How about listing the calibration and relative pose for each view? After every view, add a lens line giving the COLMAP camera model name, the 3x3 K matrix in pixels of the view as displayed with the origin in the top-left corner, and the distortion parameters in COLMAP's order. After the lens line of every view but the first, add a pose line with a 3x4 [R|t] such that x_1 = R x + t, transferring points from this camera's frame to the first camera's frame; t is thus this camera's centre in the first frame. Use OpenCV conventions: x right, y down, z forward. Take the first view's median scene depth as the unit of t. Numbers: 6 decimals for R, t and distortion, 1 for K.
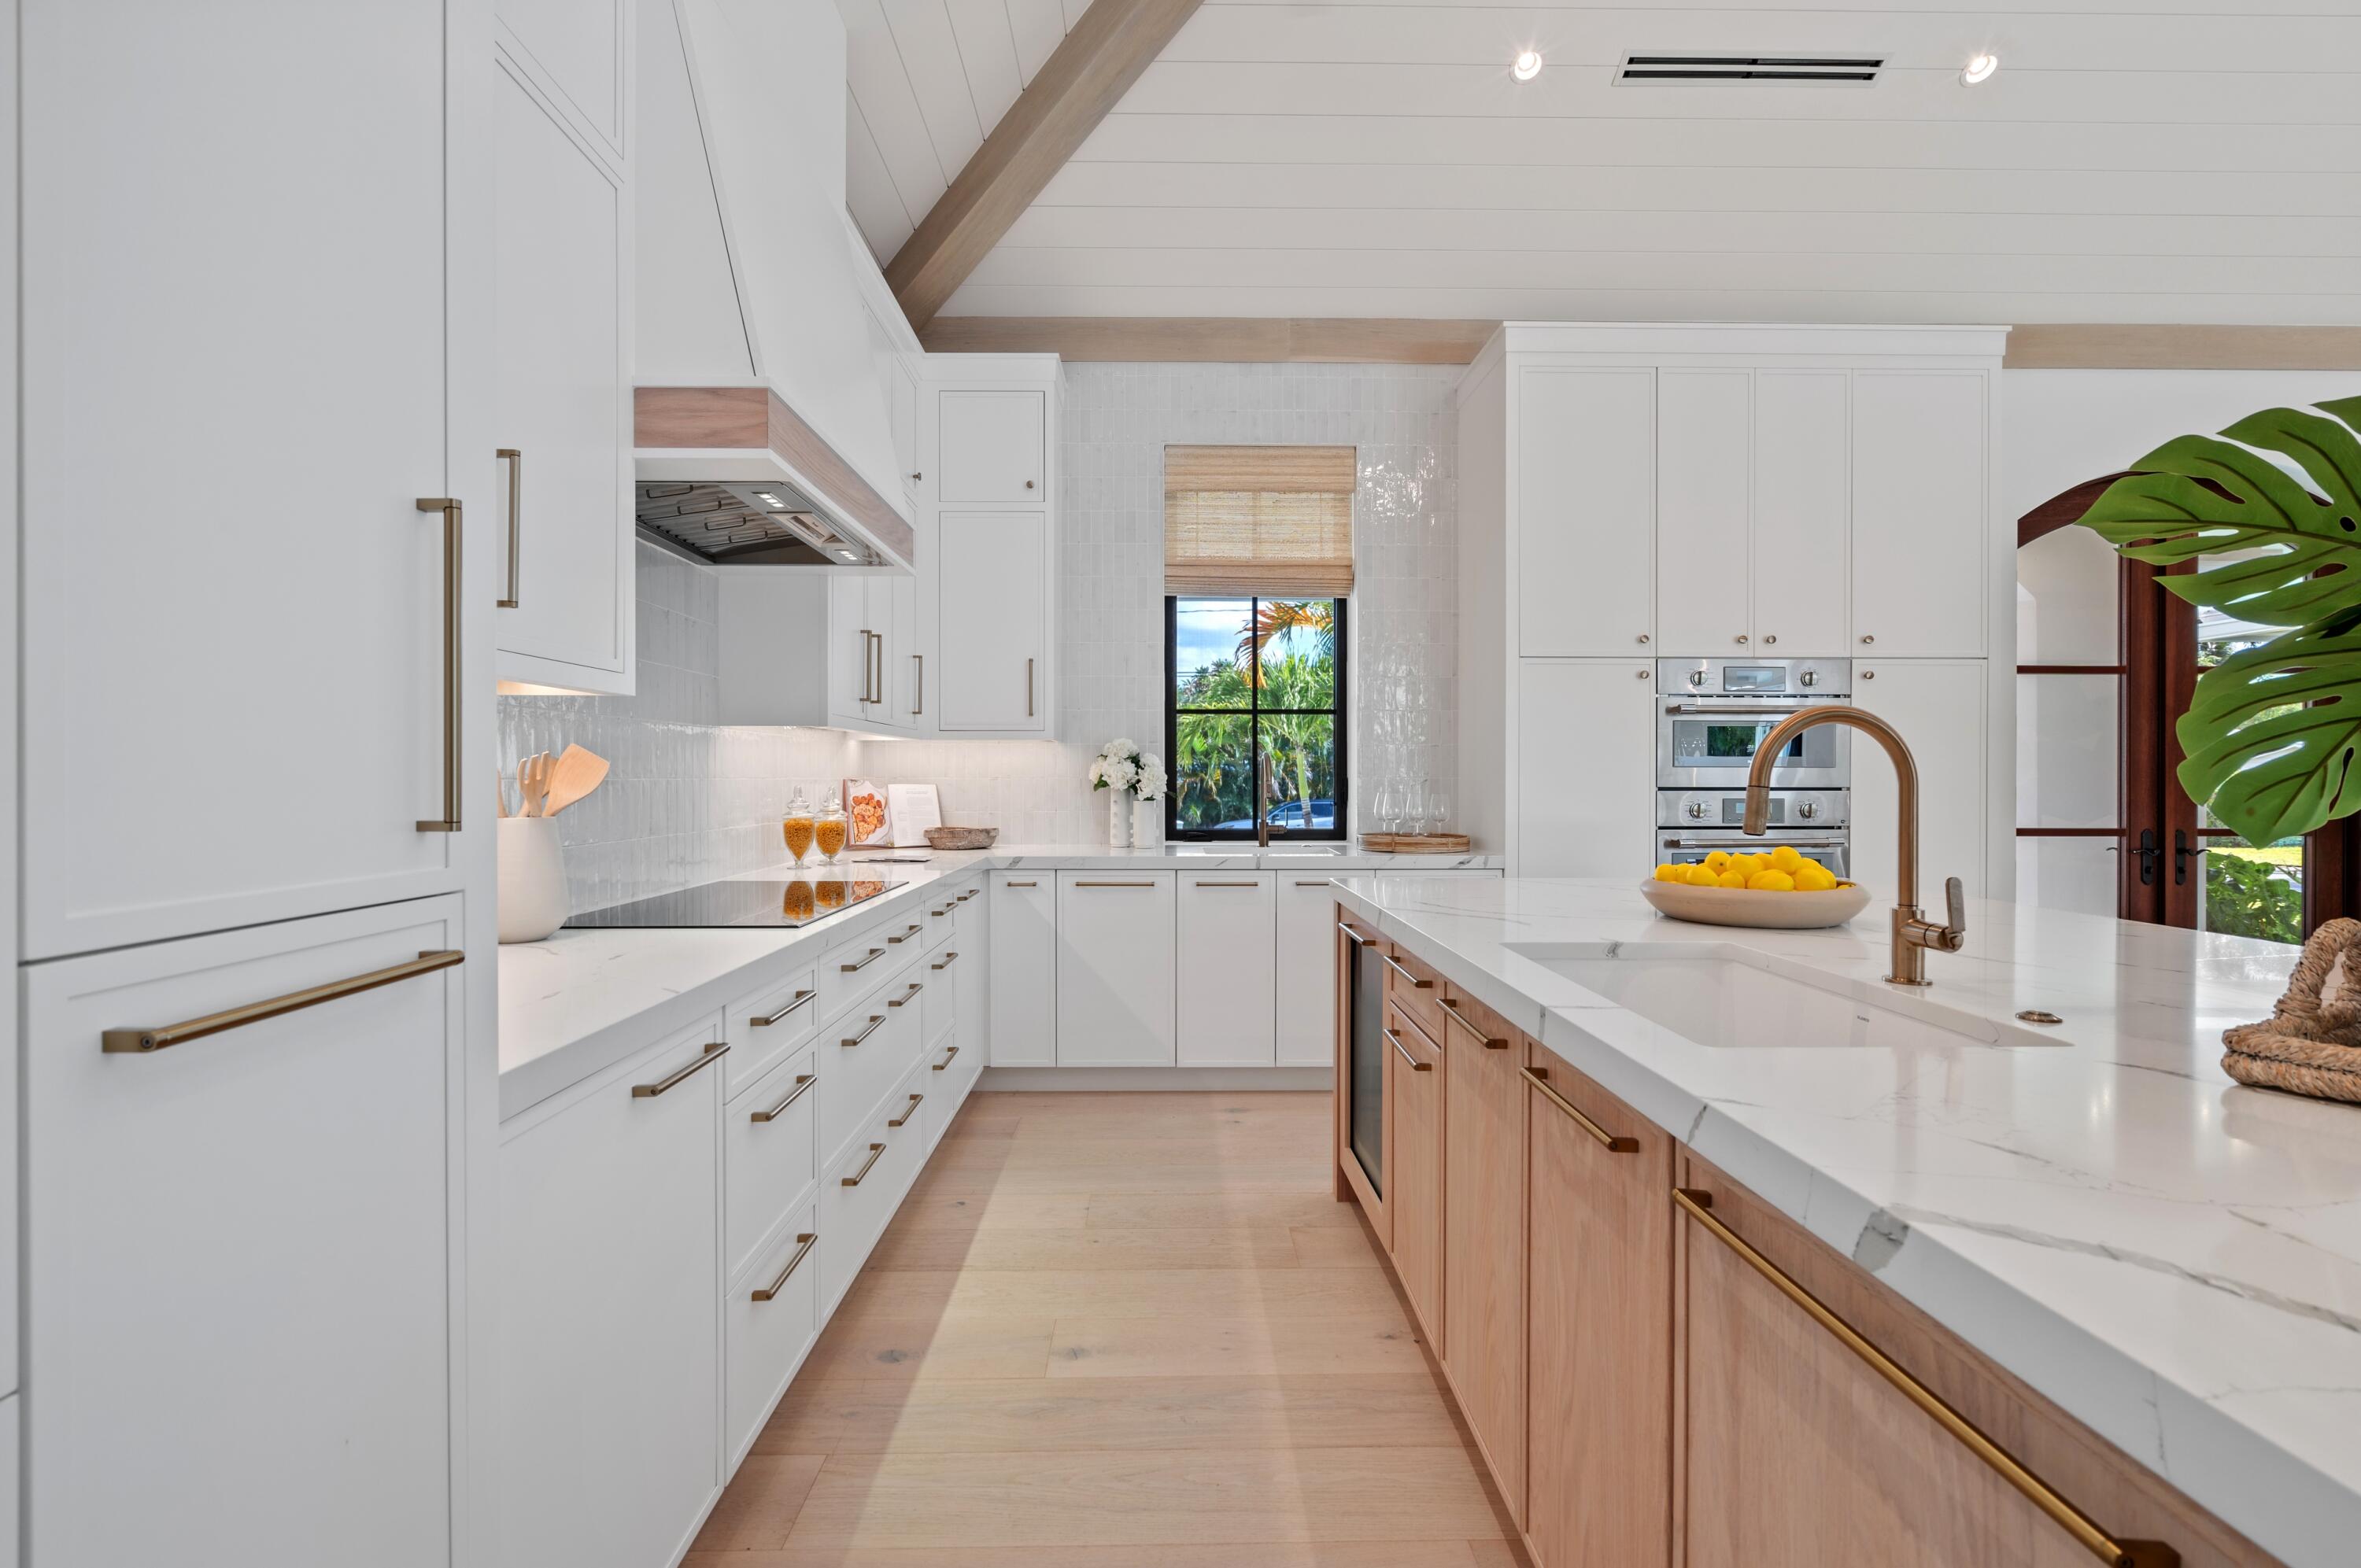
lens RADIAL K [[1077.2, 0, 1181.4], [0, 1077.2, 796.7], [0, 0, 1]] dist [-0.001361, -0.000376]
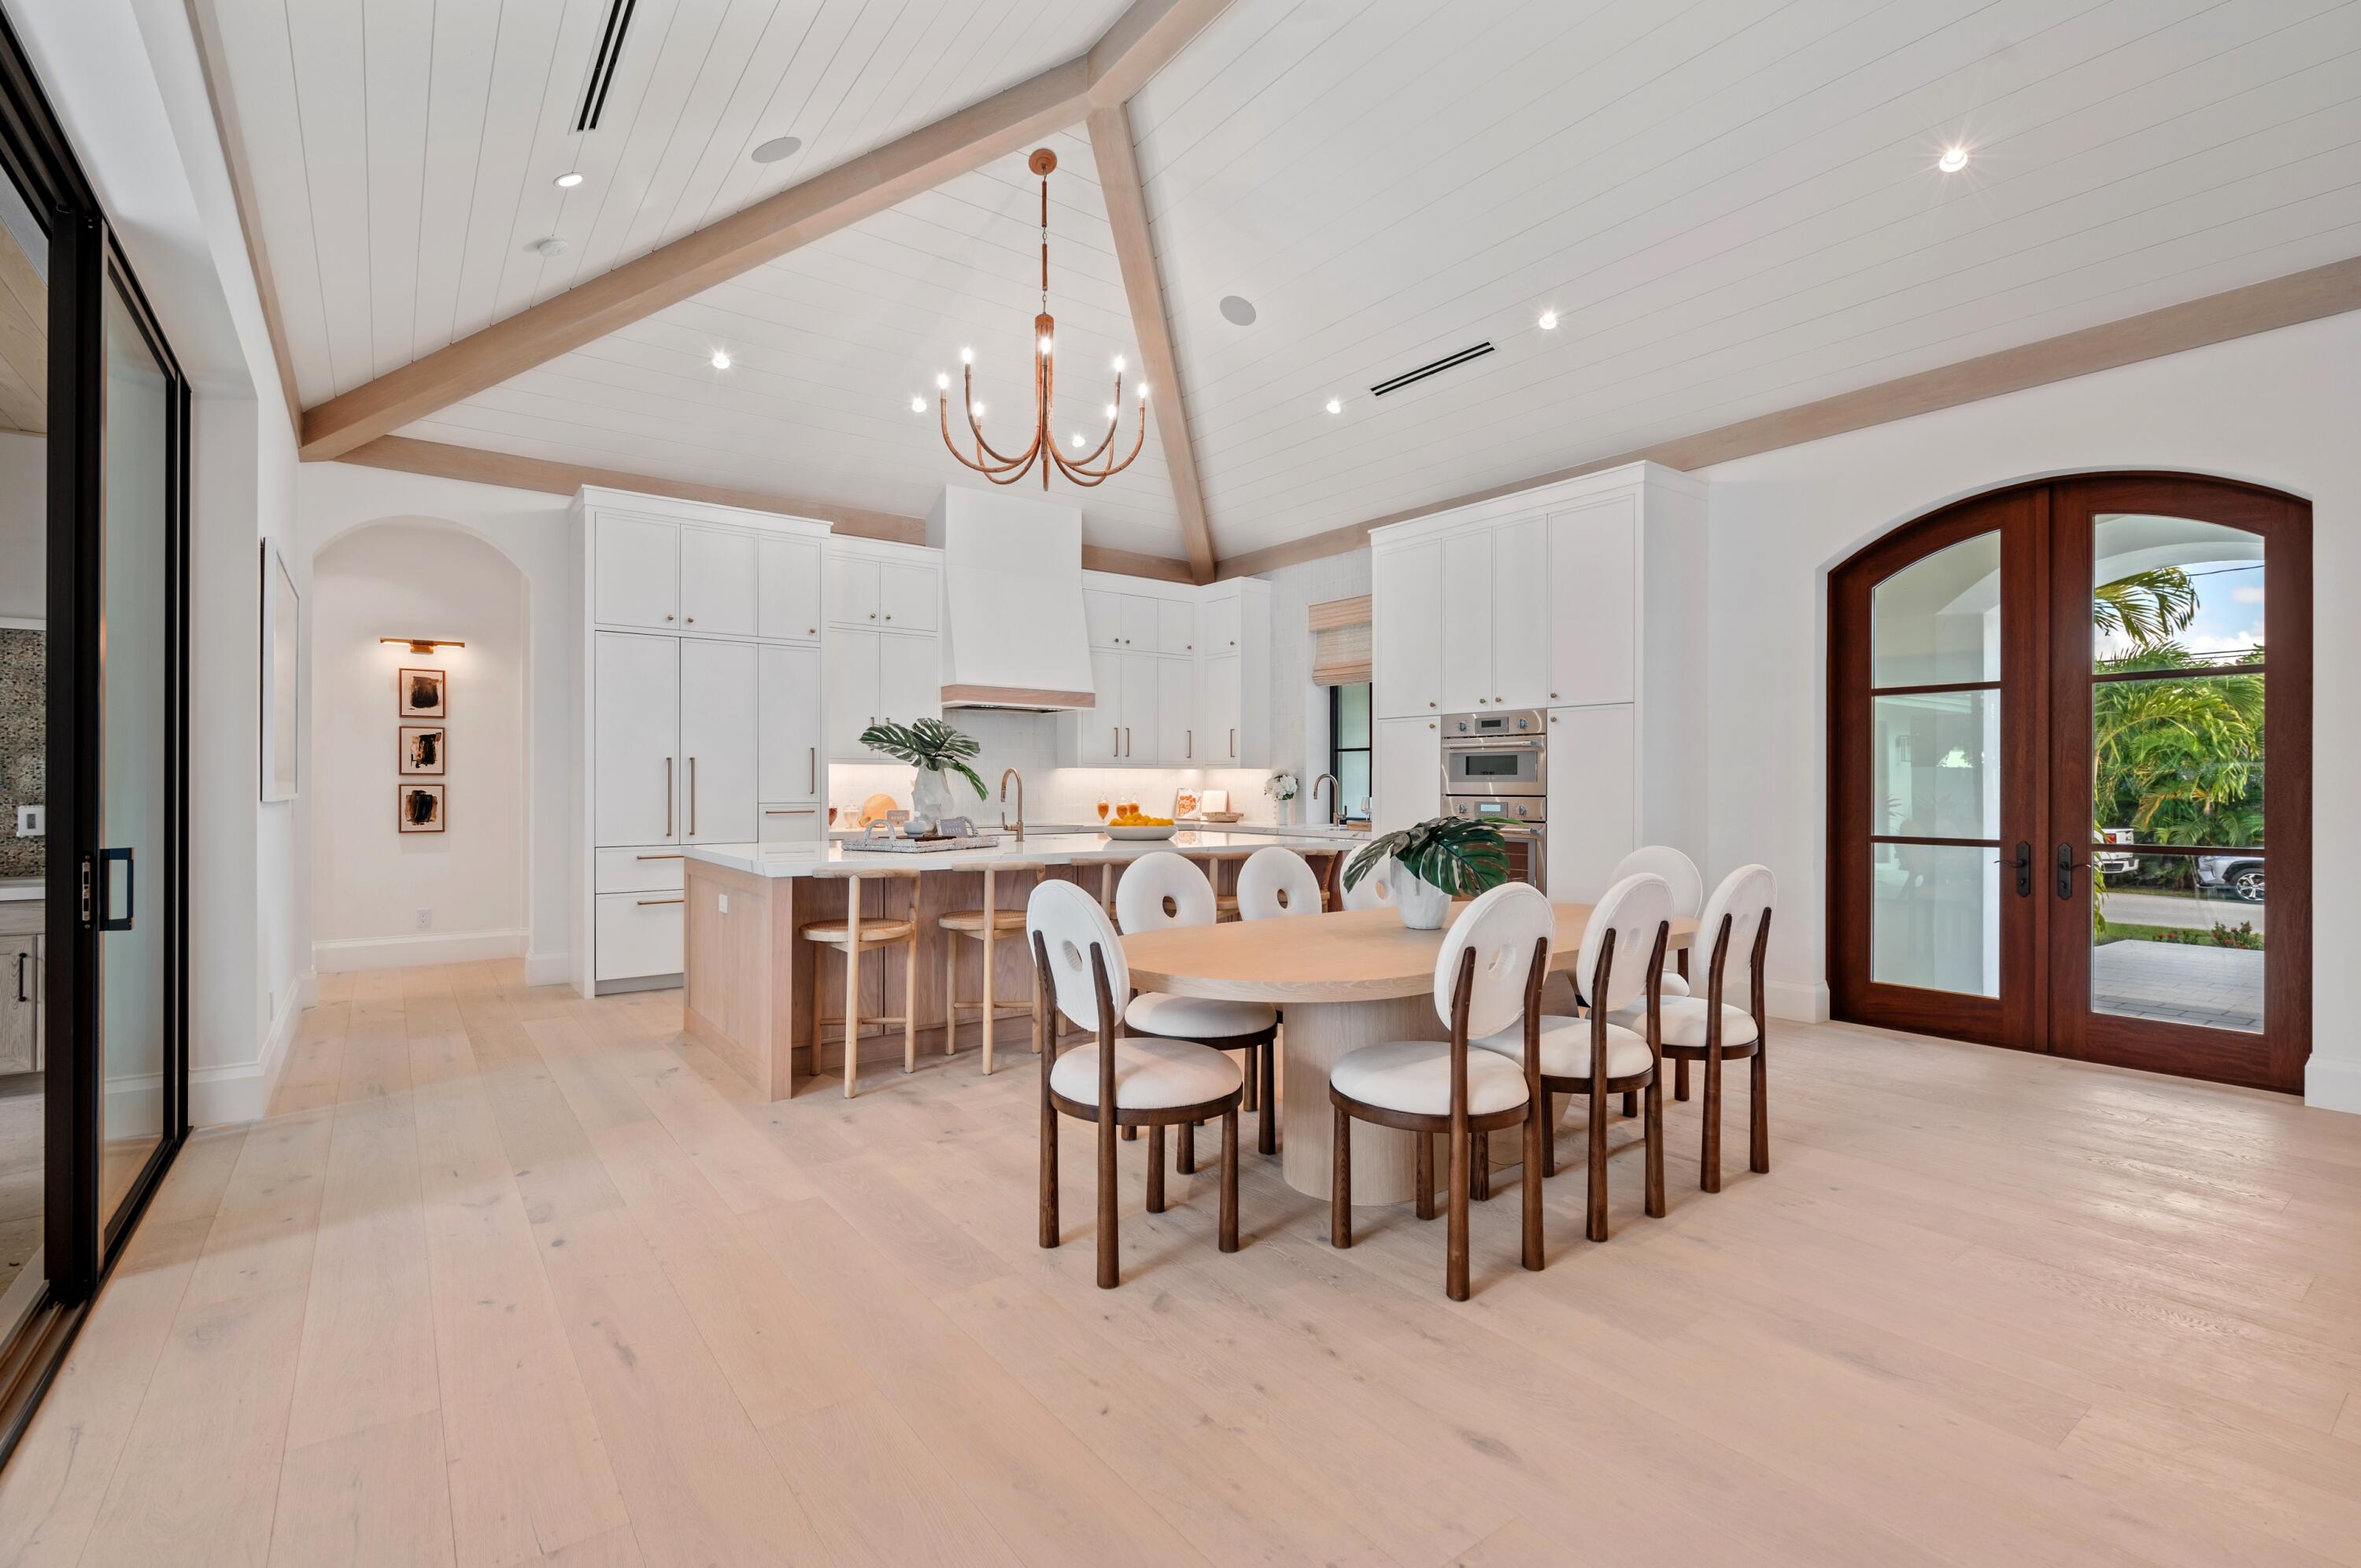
lens RADIAL K [[1065.0, 0, 1180.5], [0, 1065.0, 784.0], [0, 0, 1]] dist [0.000945, 0.000157]
pose [[0.586001, -0.000309, -0.810310, 1.514030], [-0.014022, 0.999846, -0.010521, -0.002530], [0.810189, 0.017527, 0.585906, -0.261898]]
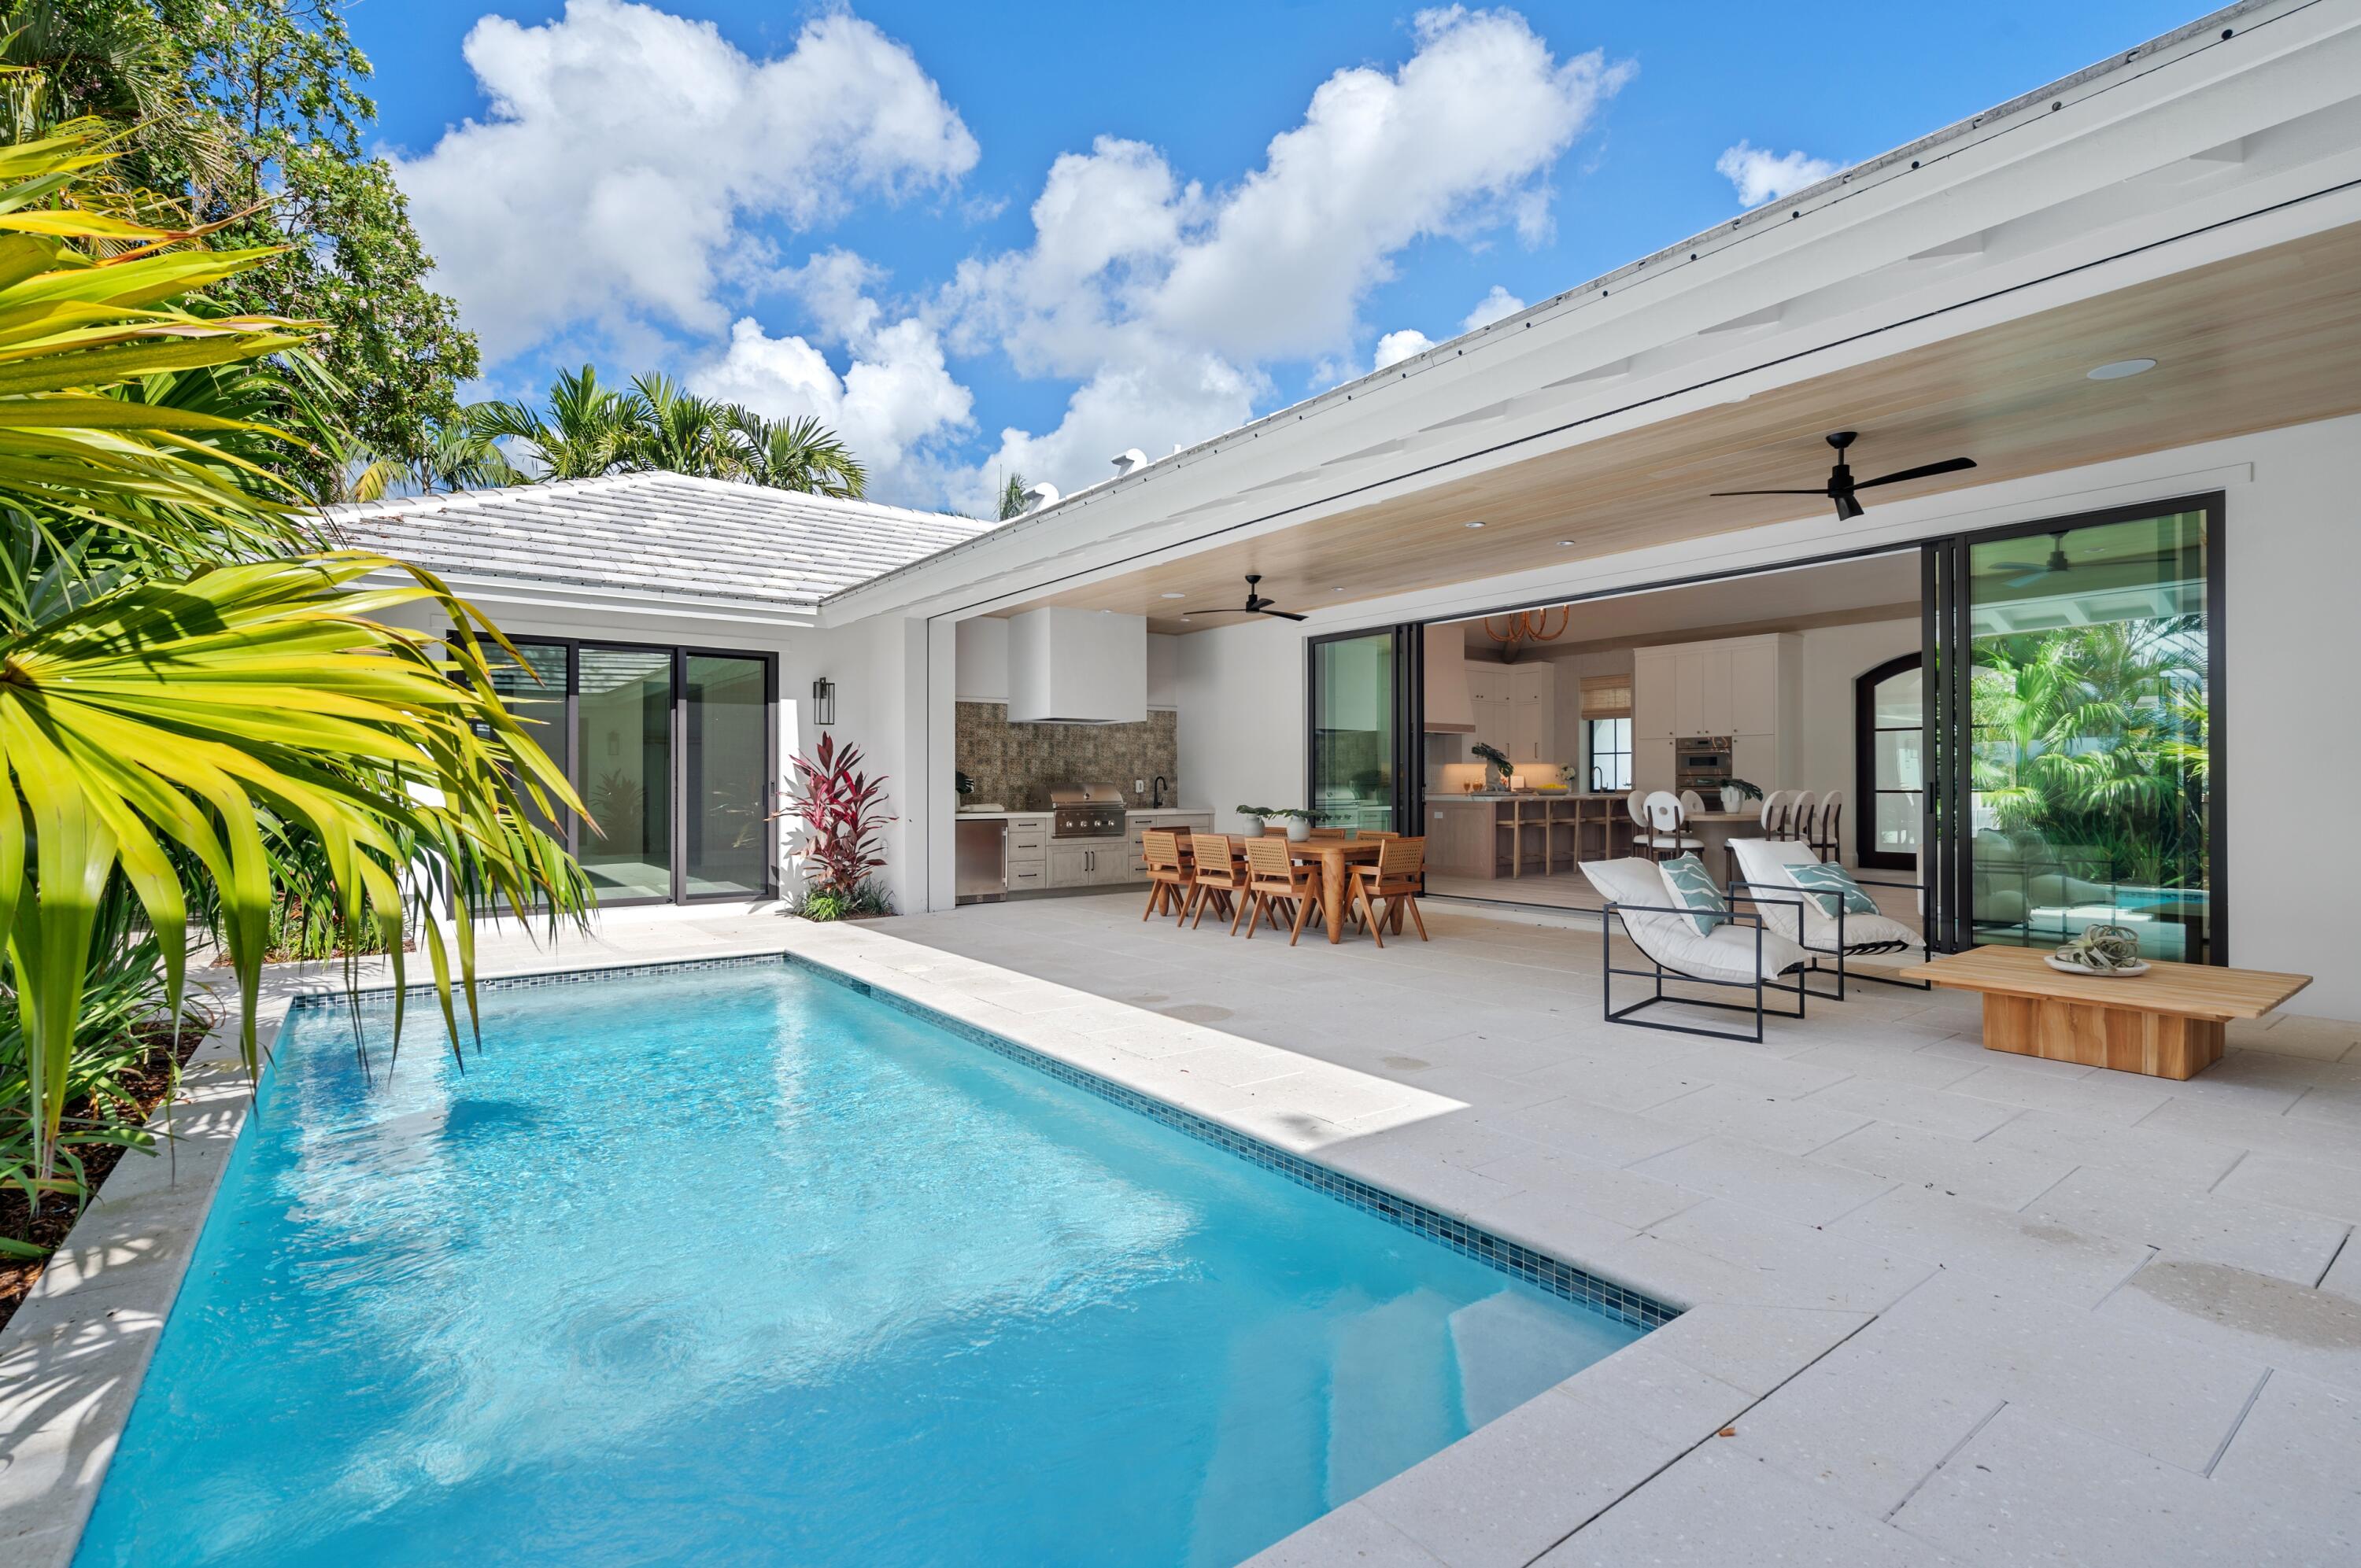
lens RADIAL K [[1089.7, 0, 1180.5], [0, 1089.7, 784.0], [0, 0, 1]] dist [-0.000497, -0.000047]
pose [[0.581893, -0.002403, -0.813261, 2.368793], [-0.006554, 0.999949, -0.007644, 0.056856], [0.813239, 0.009777, 0.581848, -2.332745]]
